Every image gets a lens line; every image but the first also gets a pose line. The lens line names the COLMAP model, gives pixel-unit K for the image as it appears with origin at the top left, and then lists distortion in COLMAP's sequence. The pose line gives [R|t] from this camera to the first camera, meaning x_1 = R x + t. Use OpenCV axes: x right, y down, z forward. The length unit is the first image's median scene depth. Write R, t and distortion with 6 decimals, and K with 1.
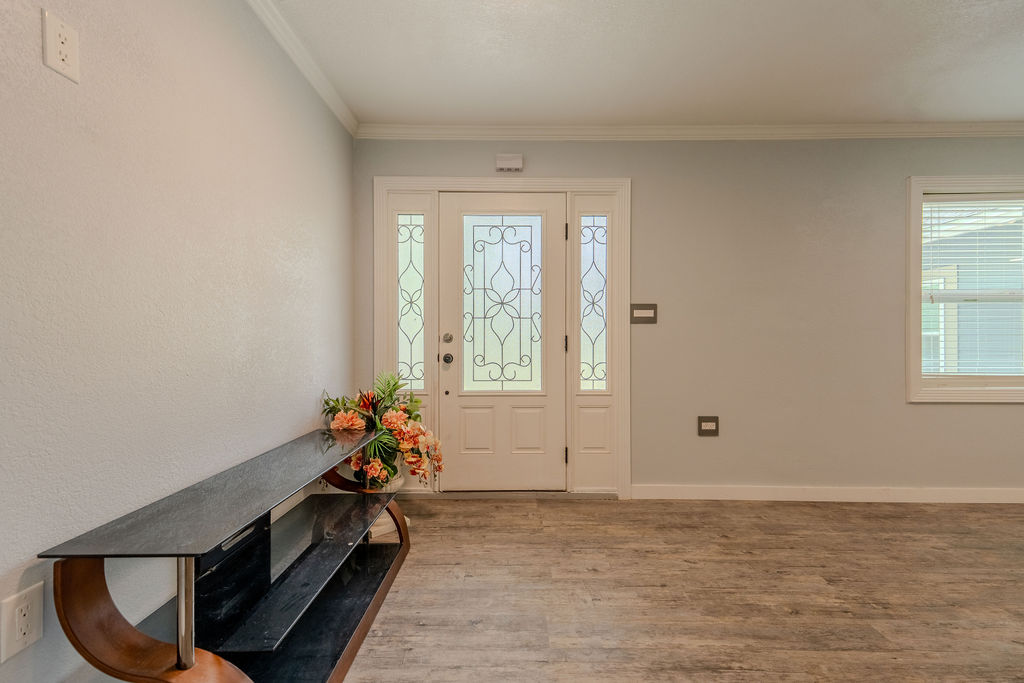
lens RADIAL K [[446.7, 0, 517.3], [0, 446.7, 340.5], [0, 0, 1]] dist [0.042108, -0.005481]
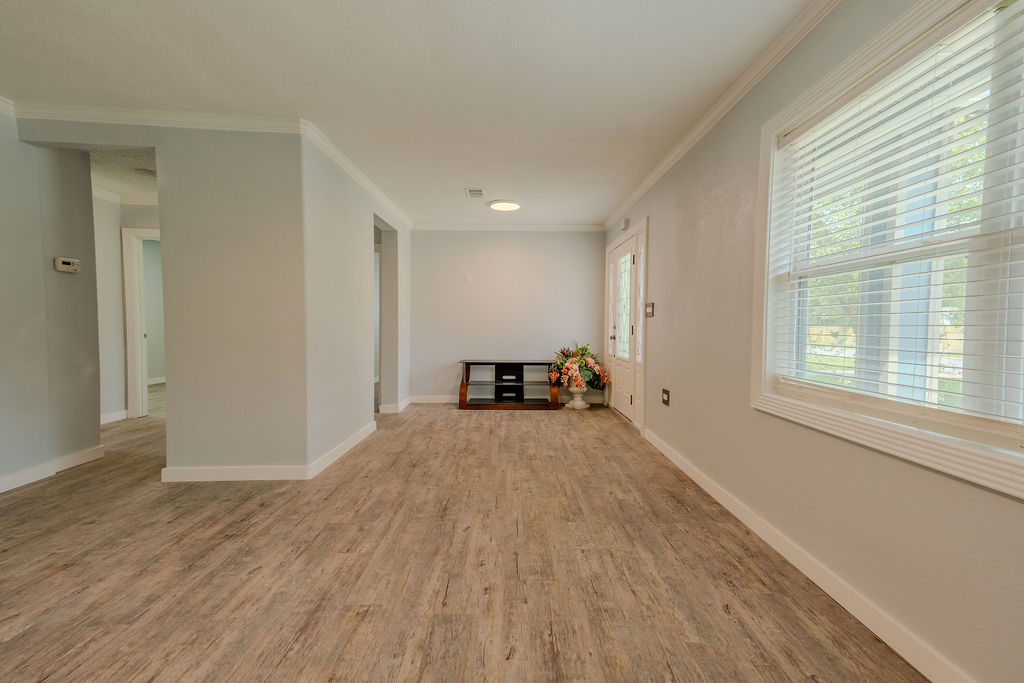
lens RADIAL K [[428.5, 0, 512.0], [0, 428.5, 341.5], [0, 0, 1]] dist [0.077824, -0.009953]
pose [[0.000238, 0.045767, -0.998952, 1.657432], [-0.006290, 0.998932, 0.045765, -0.021443], [0.999980, 0.006272, 0.000526, 0.568390]]
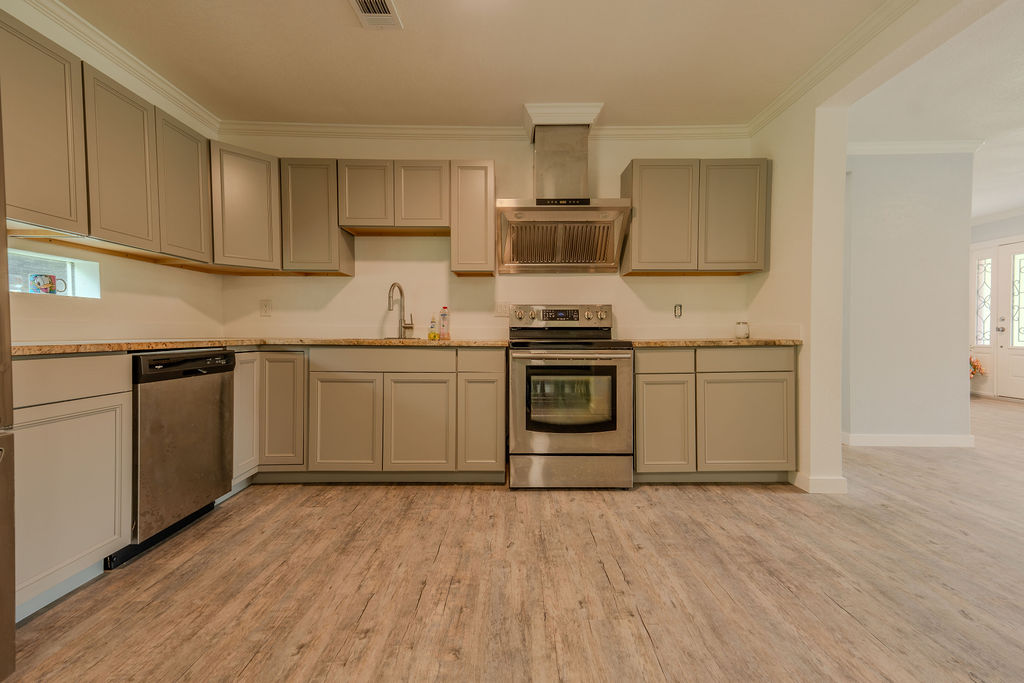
lens RADIAL K [[443.1, 0, 513.9], [0, 443.1, 340.2], [0, 0, 1]] dist [0.036226, 0.000198]
pose [[-0.005257, 0.029466, -0.999552, 1.894143], [0.005254, 0.999553, 0.029439, 0.016804], [0.999972, -0.005097, -0.005409, -1.147015]]
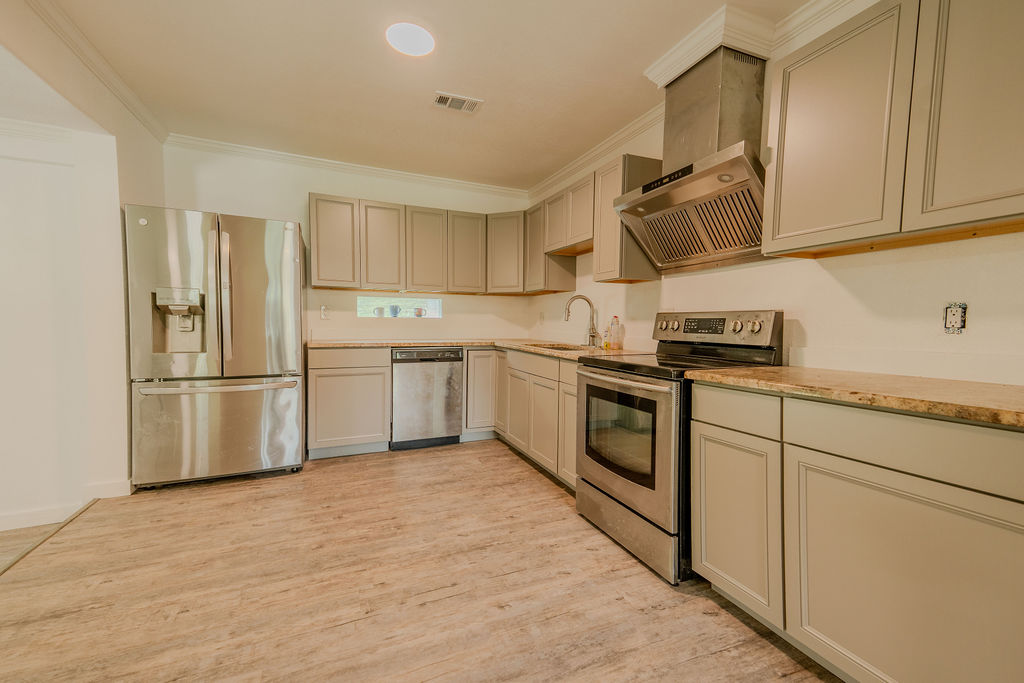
lens RADIAL K [[428.5, 0, 512.0], [0, 428.5, 341.5], [0, 0, 1]] dist [0.077824, -0.009953]
pose [[-0.924409, 0.018625, -0.380946, 1.427736], [0.002313, 0.999062, 0.043231, -0.018734], [0.381394, 0.039082, -0.923586, -0.444840]]
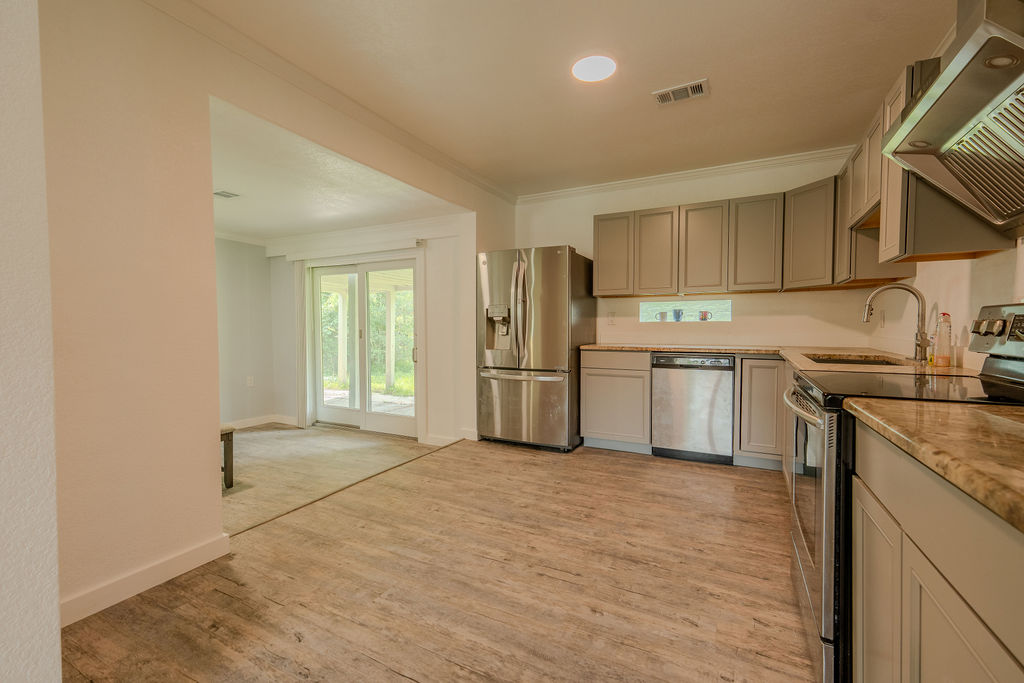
lens RADIAL K [[438.8, 0, 512.0], [0, 438.8, 341.5], [0, 0, 1]] dist [0.014493, 0.000110]
pose [[-0.885028, -0.002946, 0.465528, 1.058885], [0.009963, 0.999631, 0.025267, -0.014689], [-0.465431, 0.027000, -0.884672, -0.417362]]
